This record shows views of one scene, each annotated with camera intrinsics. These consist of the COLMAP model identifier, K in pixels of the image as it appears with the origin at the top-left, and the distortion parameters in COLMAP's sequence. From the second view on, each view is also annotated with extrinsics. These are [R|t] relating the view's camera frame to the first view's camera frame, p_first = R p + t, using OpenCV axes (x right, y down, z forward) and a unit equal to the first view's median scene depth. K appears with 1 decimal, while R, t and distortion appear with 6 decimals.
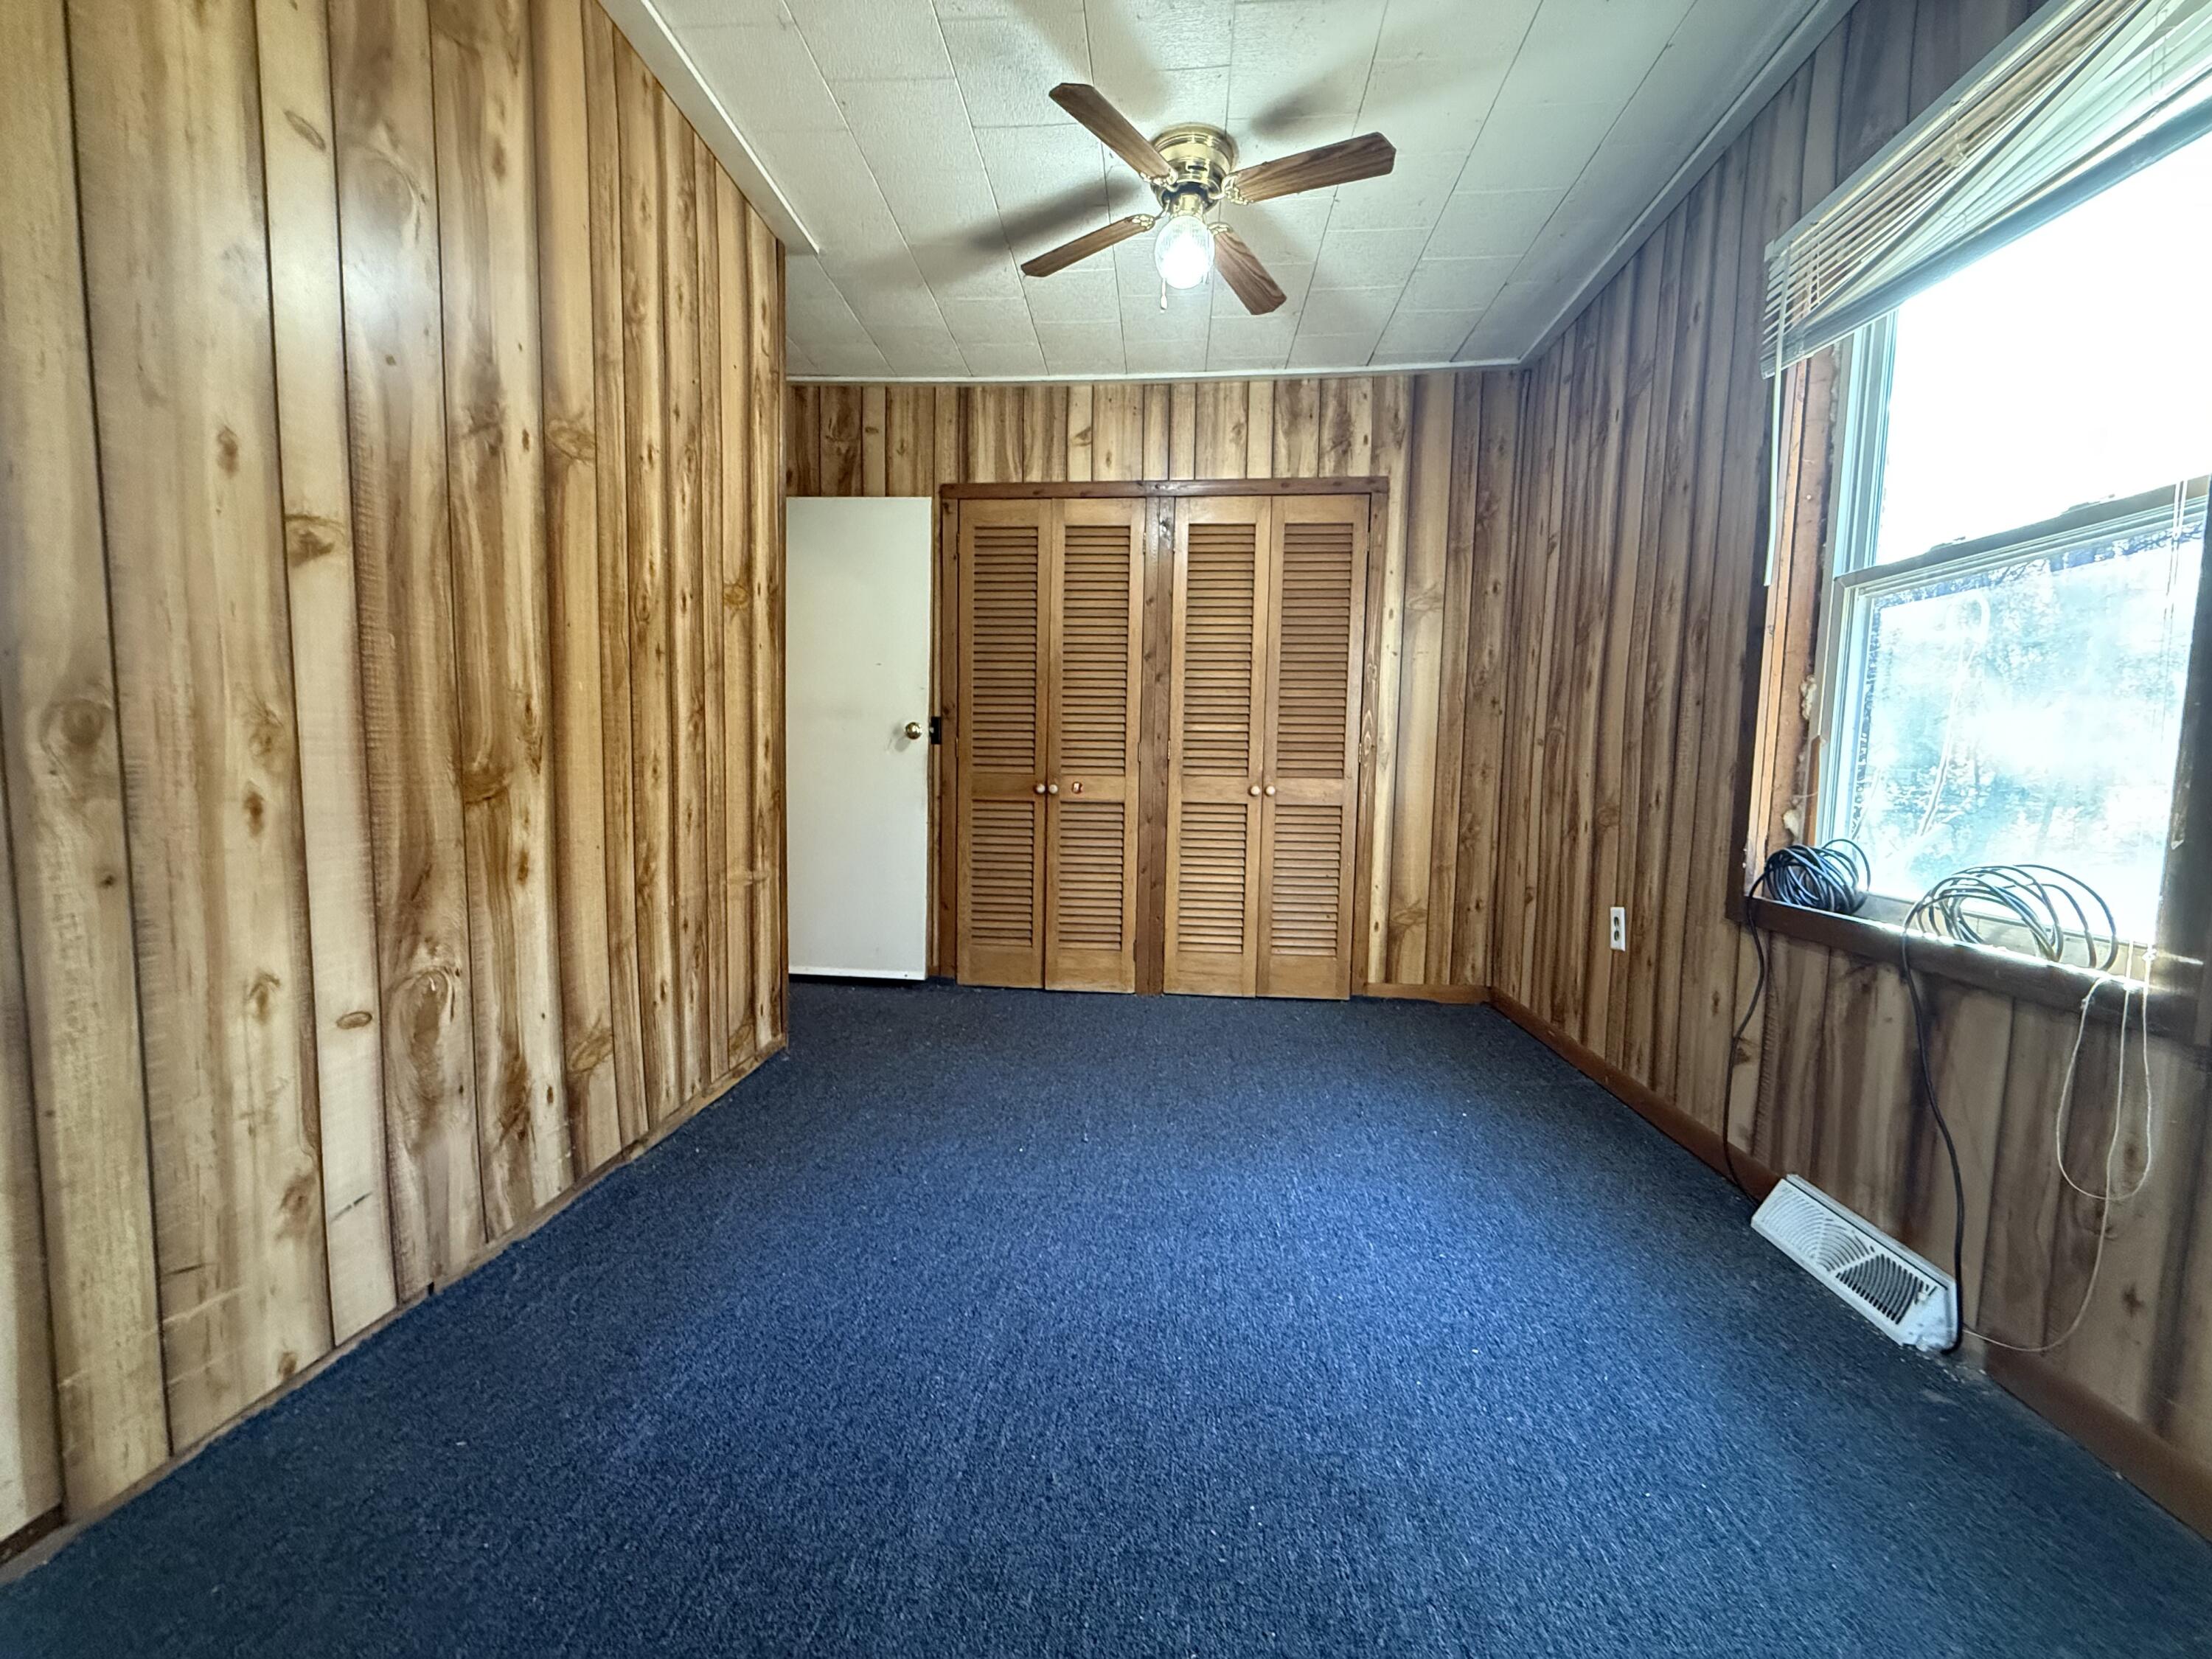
lens RADIAL K [[878.3, 0, 1097.4], [0, 878.3, 832.1], [0, 0, 1]] dist [-0.000119, -0.000138]
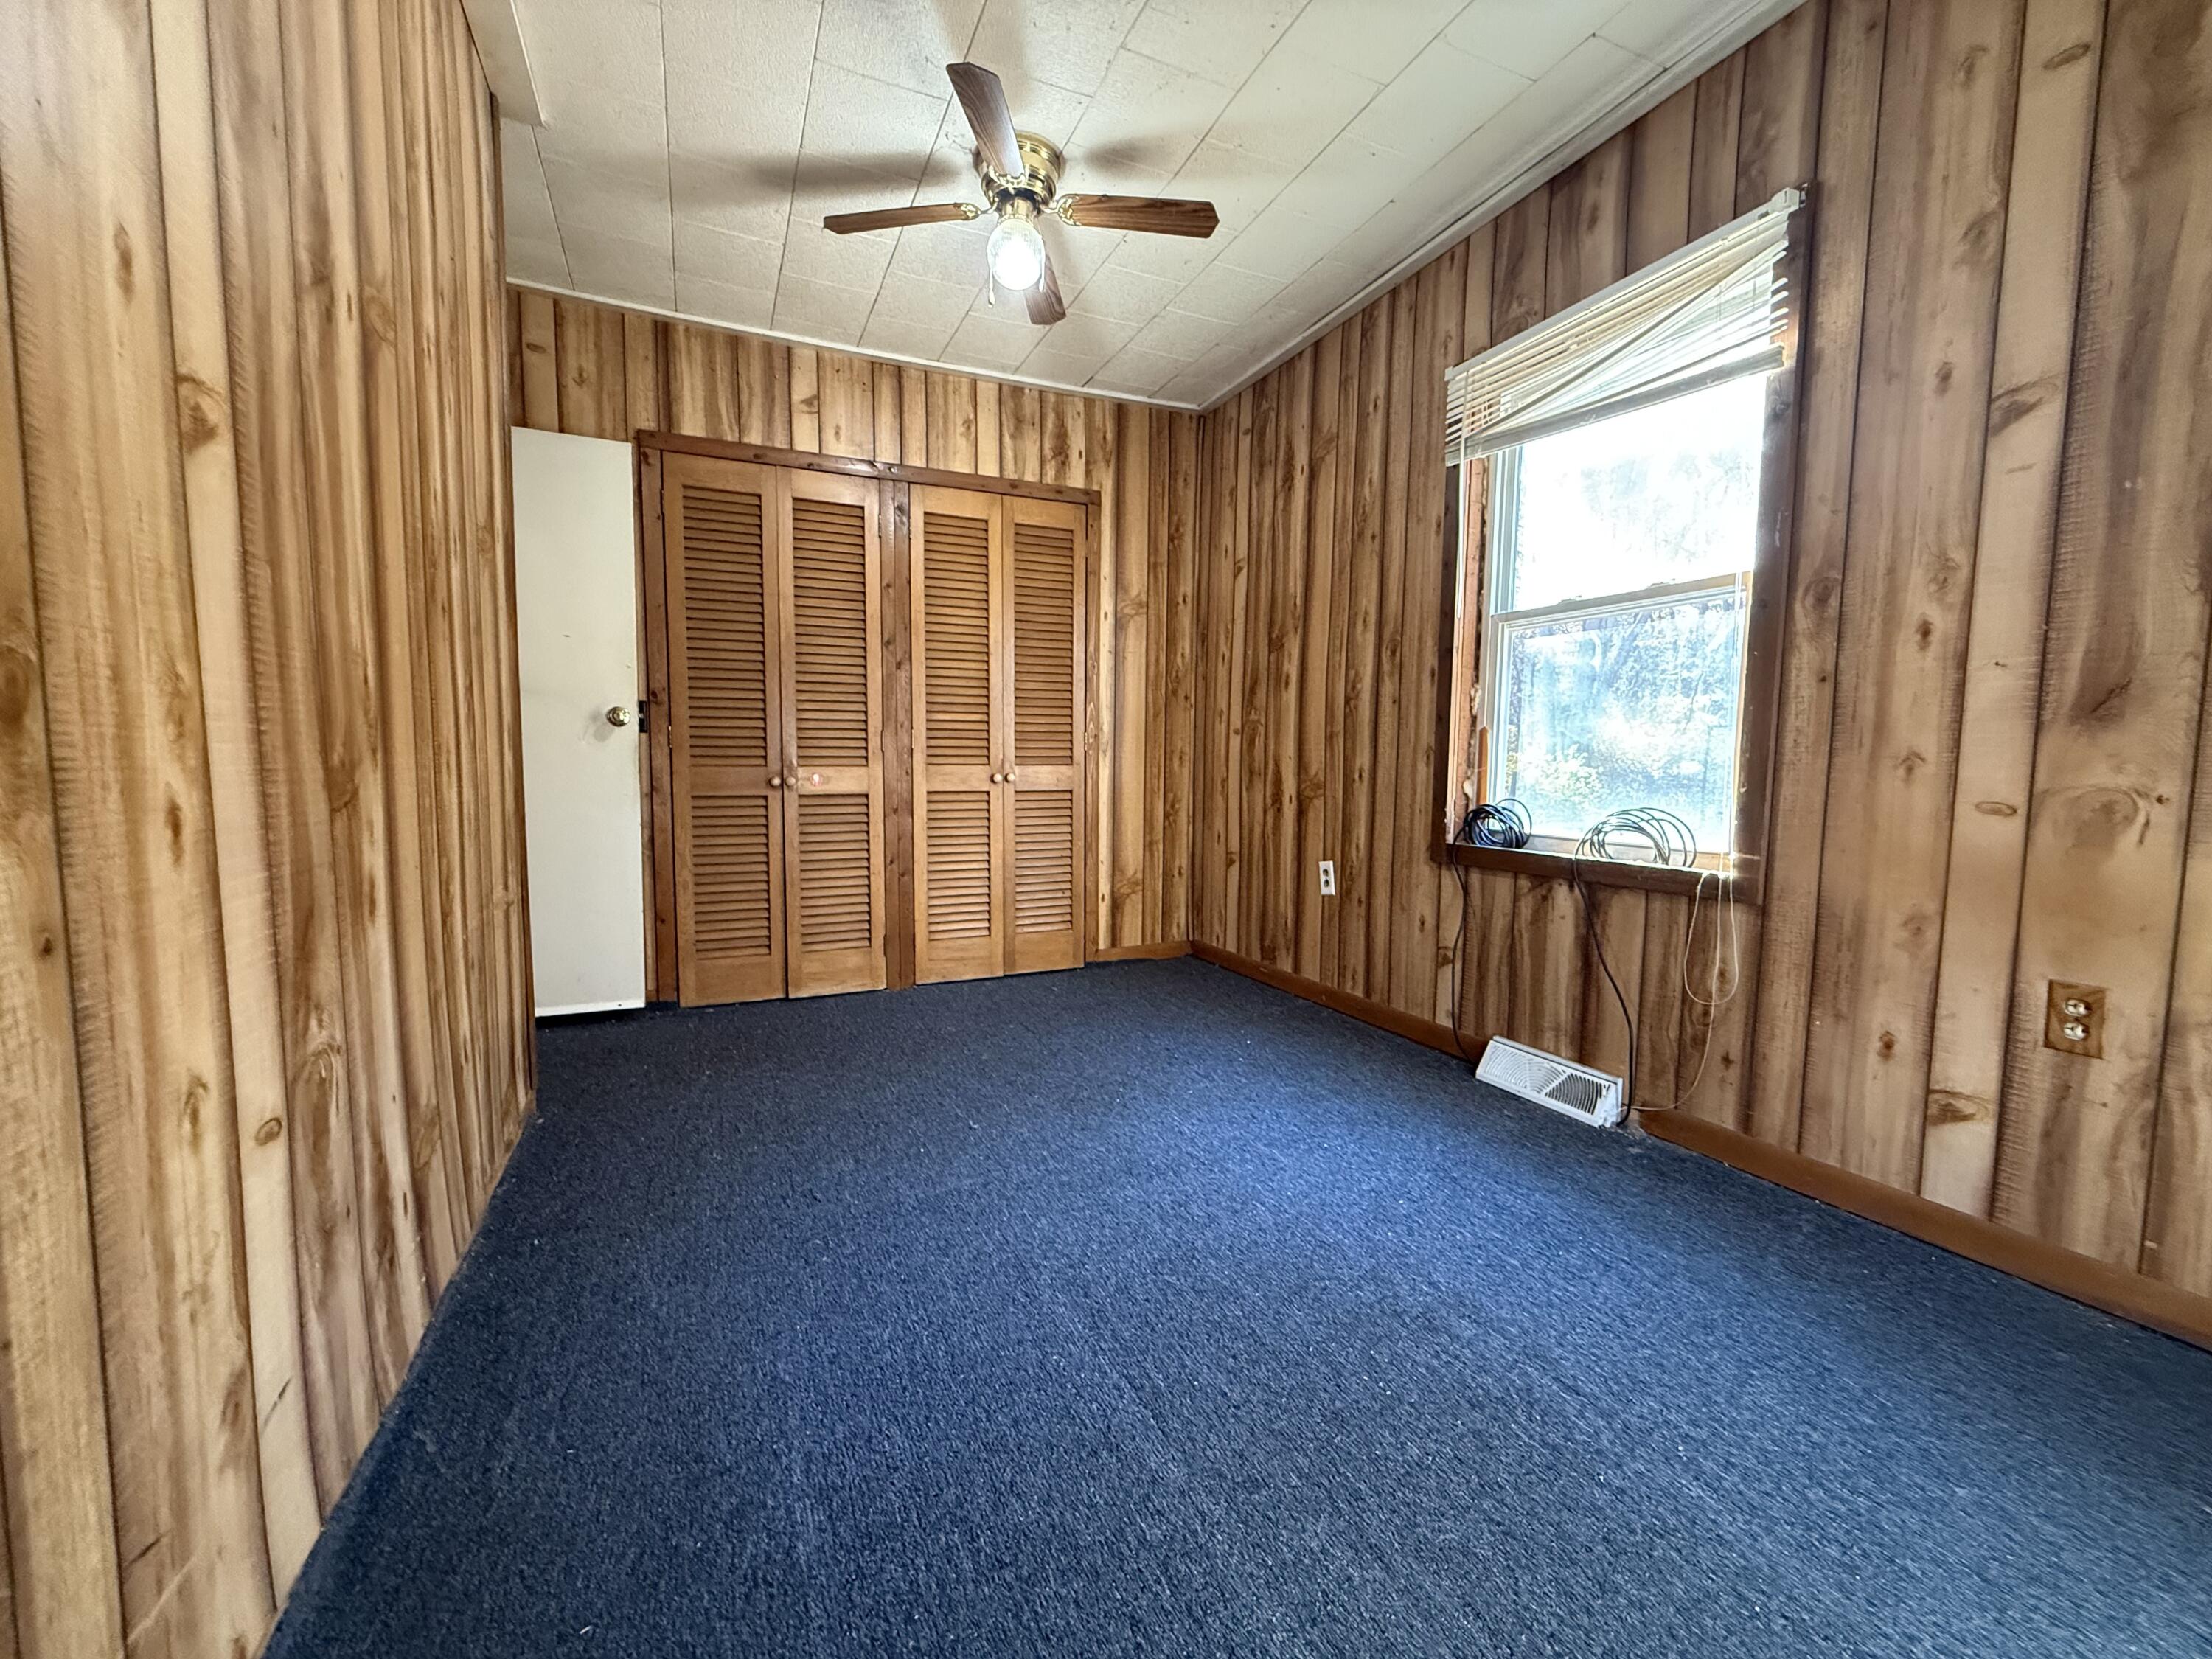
lens RADIAL K [[878.3, 0, 1093.9], [0, 878.3, 833.3], [0, 0, 1]] dist [-0.000119, -0.000138]
pose [[0.874468, -0.053522, 0.482121, -0.371111], [0.048187, 0.998563, 0.023453, -0.001337], [-0.482683, 0.002723, 0.875791, 0.057264]]
